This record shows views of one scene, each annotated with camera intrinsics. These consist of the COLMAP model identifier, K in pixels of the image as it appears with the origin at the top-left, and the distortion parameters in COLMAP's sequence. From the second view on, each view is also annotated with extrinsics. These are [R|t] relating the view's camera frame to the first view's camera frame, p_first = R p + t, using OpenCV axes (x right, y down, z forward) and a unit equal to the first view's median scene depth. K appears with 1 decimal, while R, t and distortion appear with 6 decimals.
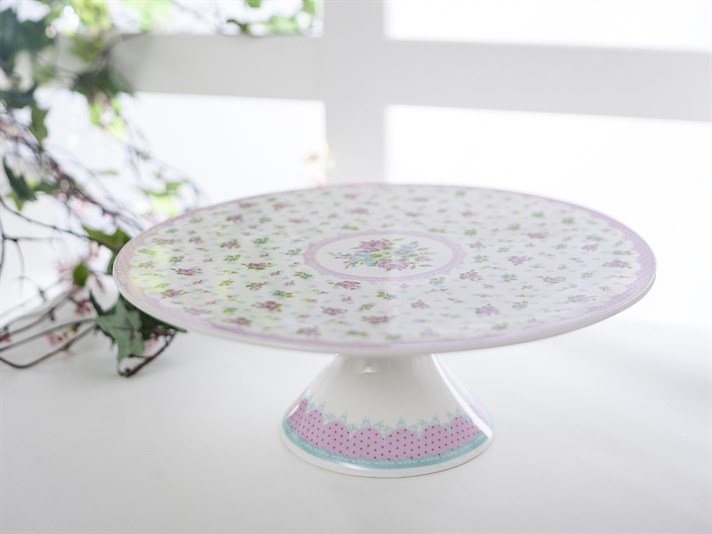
lens RADIAL K [[977.2, 0, 356.0], [0, 977.2, 267.0], [0, 0, 1]] dist [-0.019415, -0.048306]
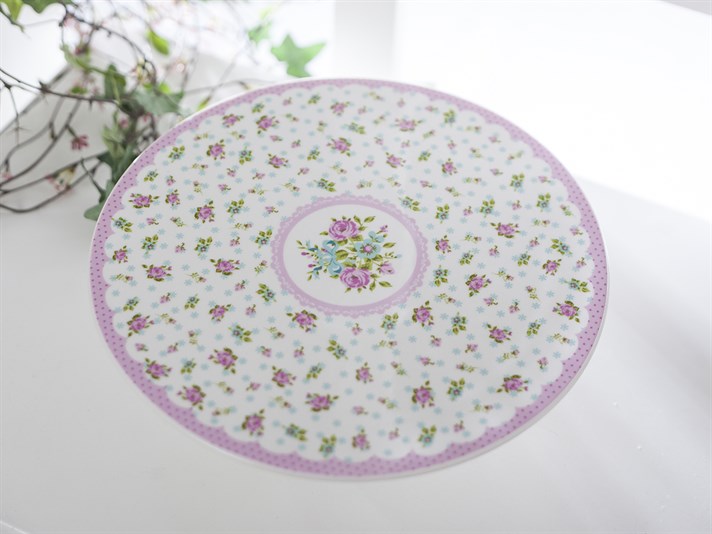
lens RADIAL K [[977.2, 0, 356.0], [0, 977.2, 267.0], [0, 0, 1]] dist [-0.019415, -0.048306]
pose [[0.997509, 0.058295, -0.039711, 0.077817], [-0.036549, 0.908691, 0.415866, -0.432099], [0.060328, -0.413378, 0.908559, 0.066229]]
